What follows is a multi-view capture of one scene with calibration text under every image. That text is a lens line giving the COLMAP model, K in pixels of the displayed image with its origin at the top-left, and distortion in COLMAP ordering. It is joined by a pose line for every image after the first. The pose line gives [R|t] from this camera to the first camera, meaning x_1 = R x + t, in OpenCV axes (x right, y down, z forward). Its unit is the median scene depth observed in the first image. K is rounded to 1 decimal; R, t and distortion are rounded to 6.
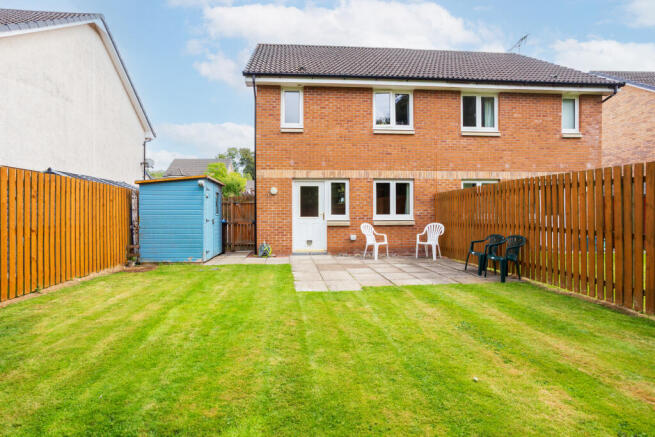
lens RADIAL K [[313.6, 0, 323.8], [0, 313.6, 217.0], [0, 0, 1]] dist [-0.056537, 0.036724]
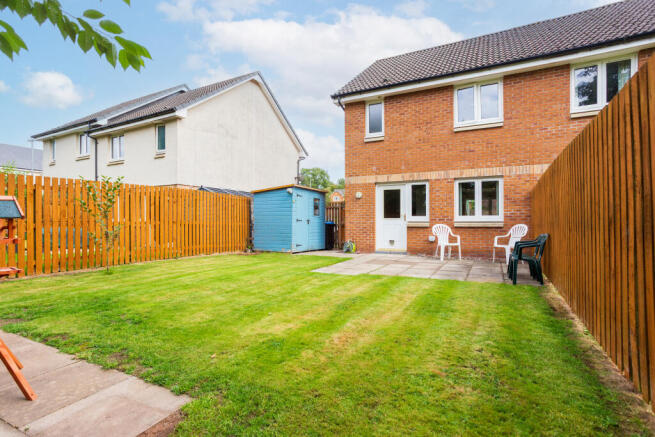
lens RADIAL K [[313.6, 0, 323.8], [0, 313.6, 217.0], [0, 0, 1]] dist [-0.056537, 0.036724]
pose [[0.858439, -0.004169, -0.512899, 0.305464], [-0.008690, 0.999705, -0.022669, 0.021920], [0.512842, 0.023917, 0.858150, -0.028116]]
